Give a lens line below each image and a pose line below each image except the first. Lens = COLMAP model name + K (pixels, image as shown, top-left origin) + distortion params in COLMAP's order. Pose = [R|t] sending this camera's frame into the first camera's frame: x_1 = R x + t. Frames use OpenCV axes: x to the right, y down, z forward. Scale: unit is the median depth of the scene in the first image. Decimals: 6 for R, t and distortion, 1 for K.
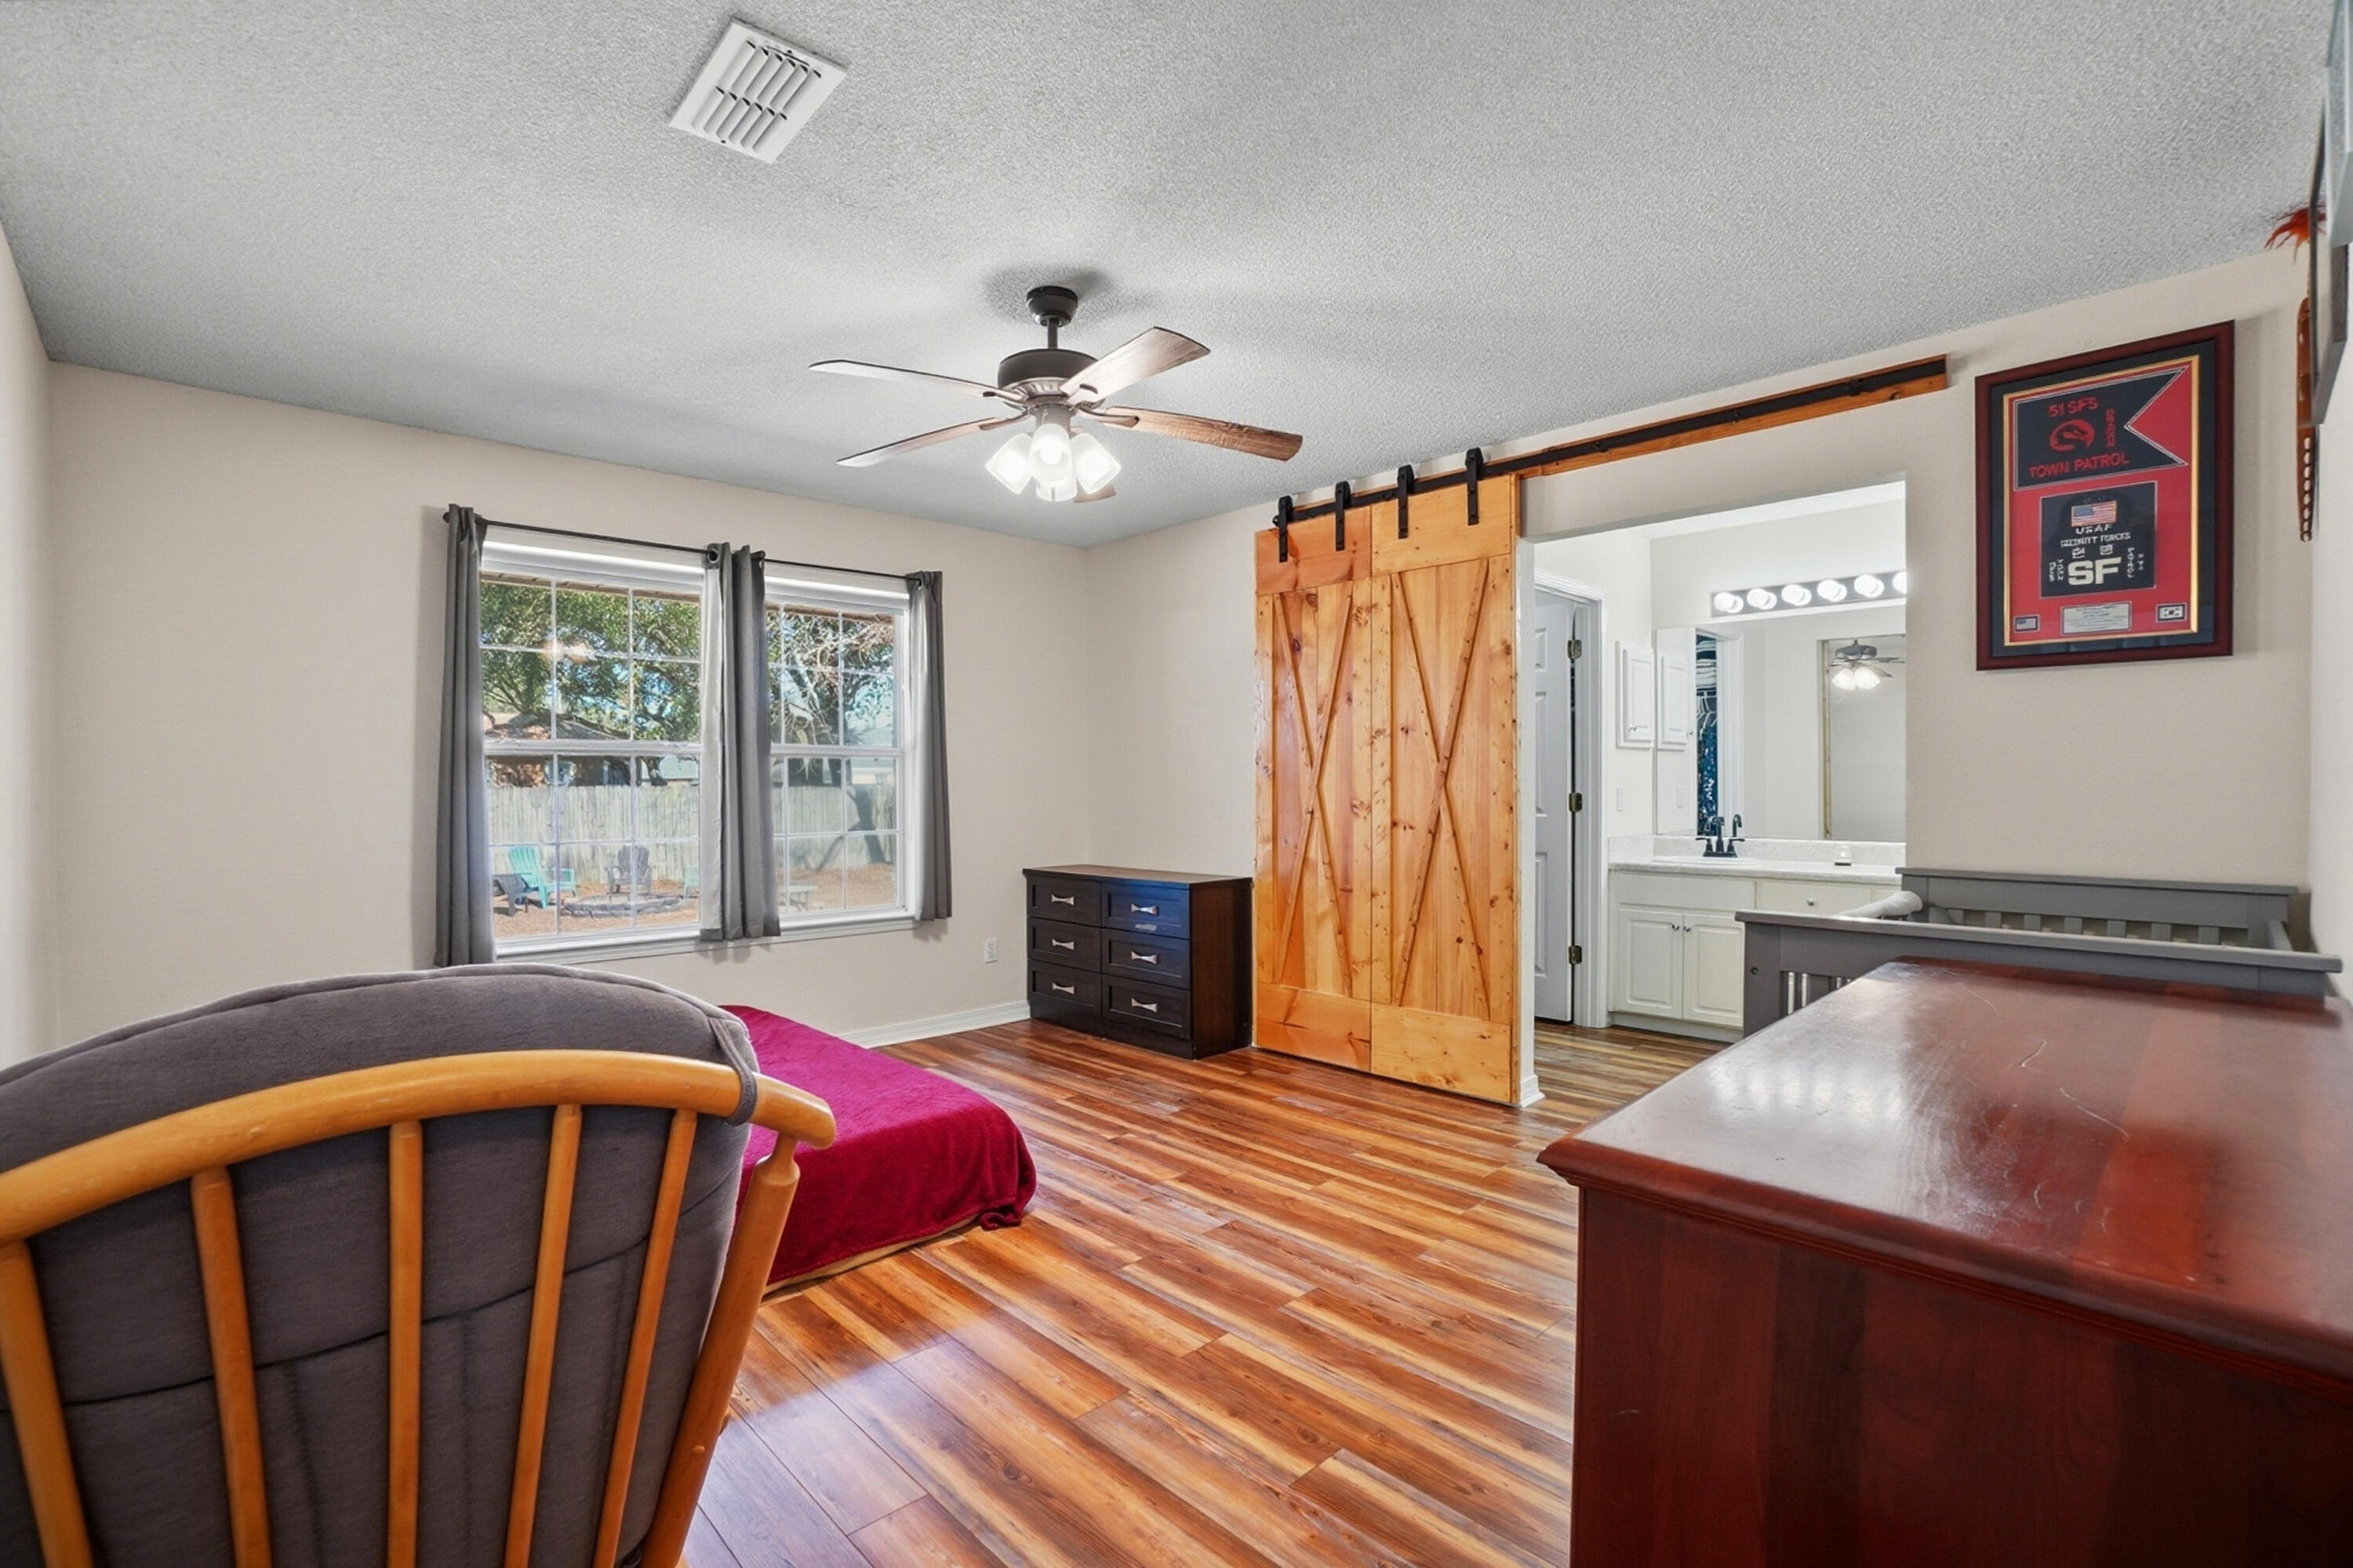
lens RADIAL K [[1068.2, 0, 1161.3], [0, 1068.2, 790.0], [0, 0, 1]] dist [-0.056551, 0.022609]
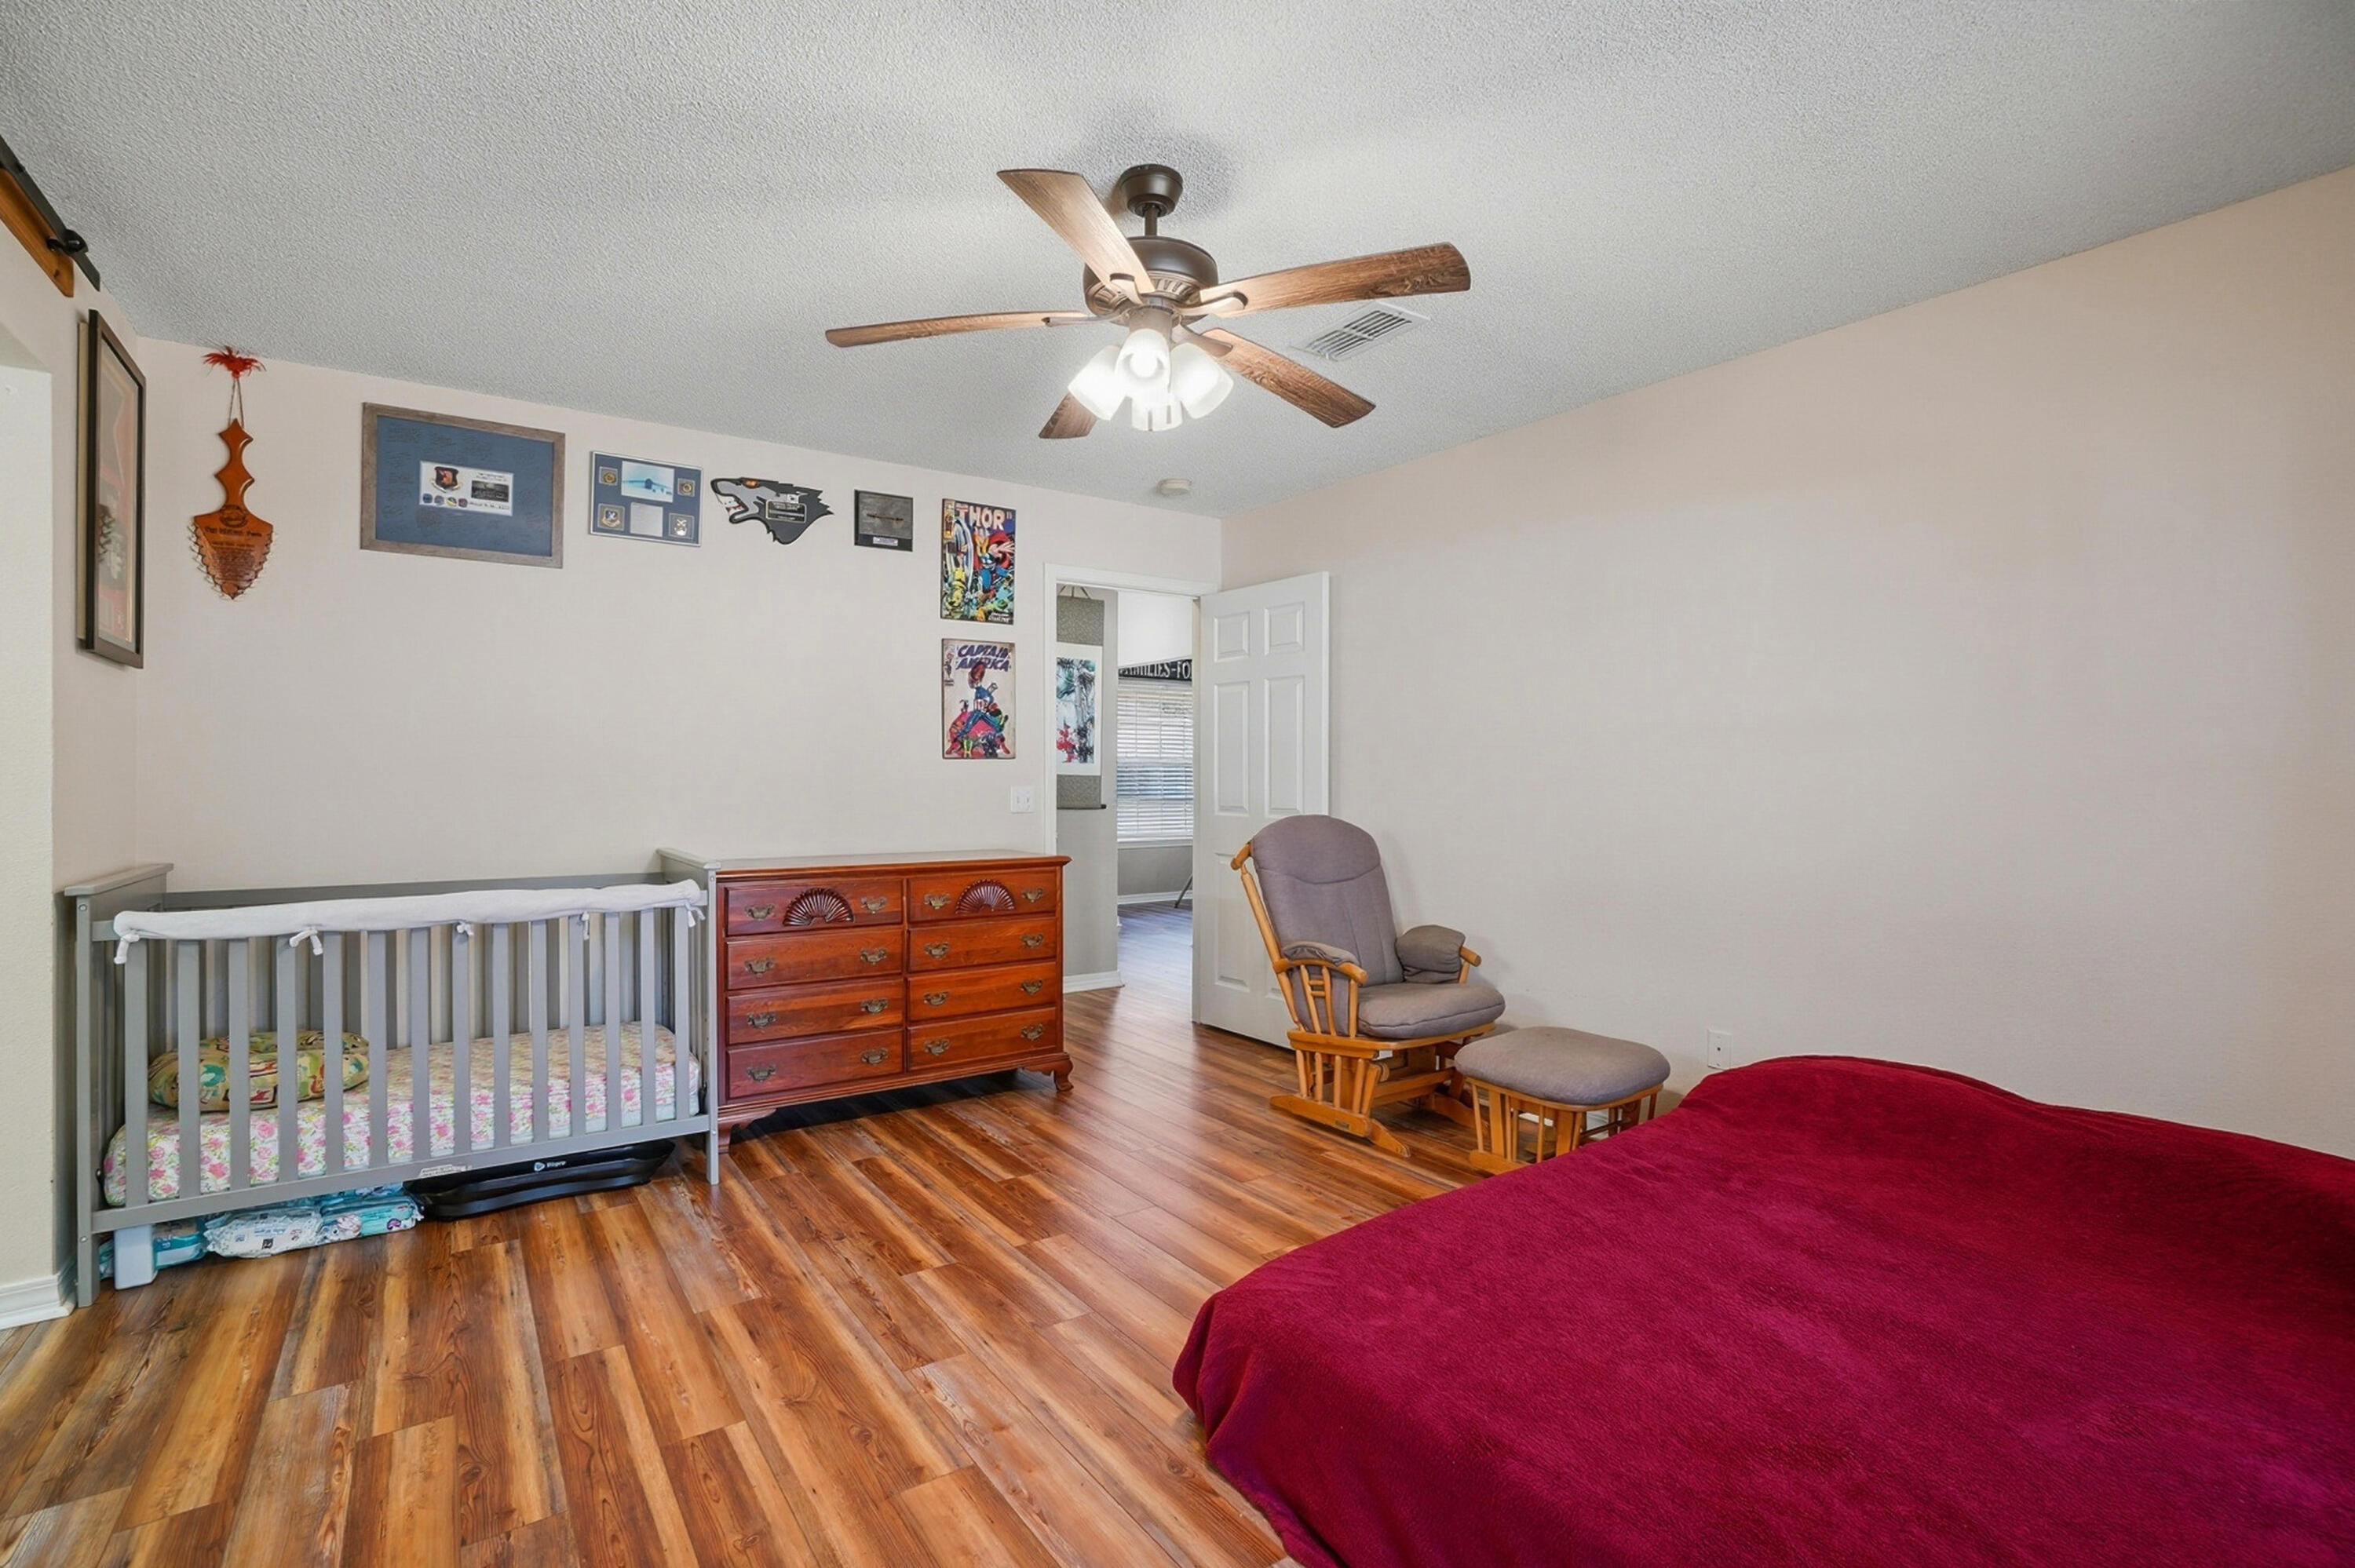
lens RADIAL K [[1068.9, 0, 1162.3], [0, 1068.9, 790.0], [0, 0, 1]] dist [-0.056551, 0.022609]
pose [[-0.989733, -0.004118, 0.142869, -0.148027], [-0.001527, 0.999832, 0.018239, -0.008426], [-0.142920, 0.017833, -0.989574, 1.192336]]
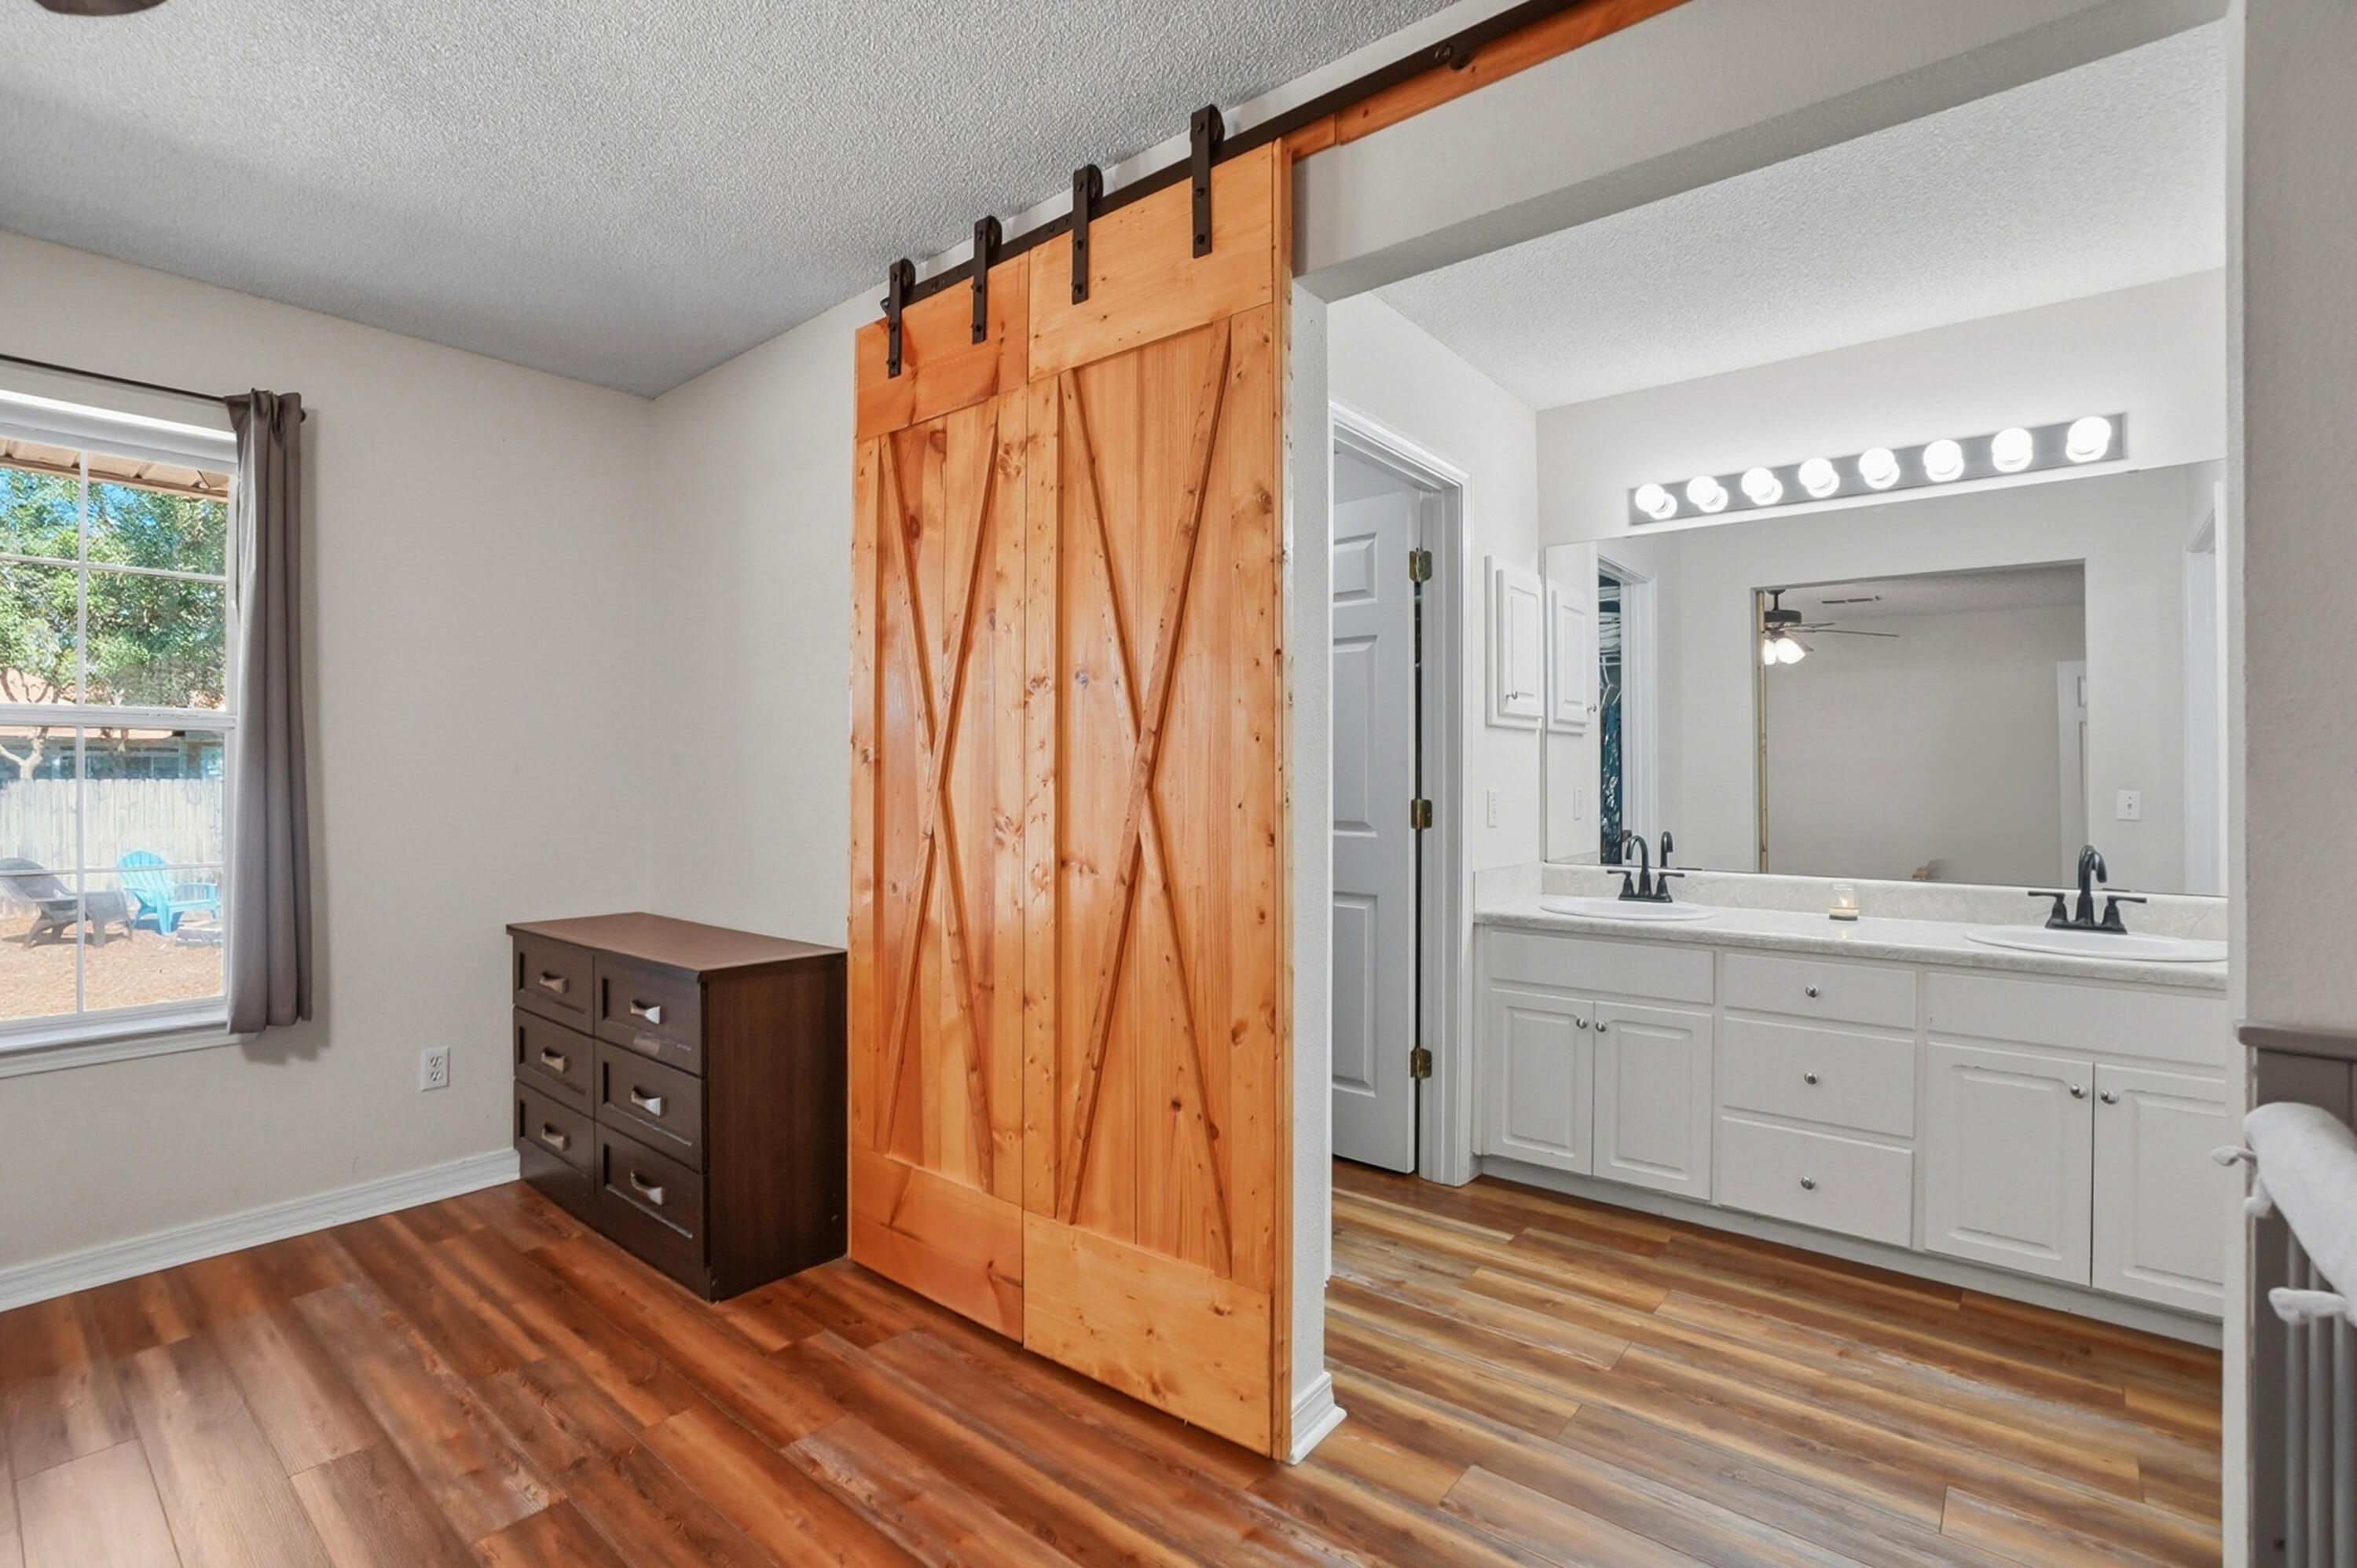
lens RADIAL K [[1079.6, 0, 1165.4], [0, 1079.6, 770.3], [0, 0, 1]] dist [-0.057131, 0.020776]
pose [[0.993062, 0.005085, 0.117481, 0.211933], [-0.003370, 0.999885, -0.014788, -0.004941], [-0.117542, 0.014289, 0.992965, 0.496111]]
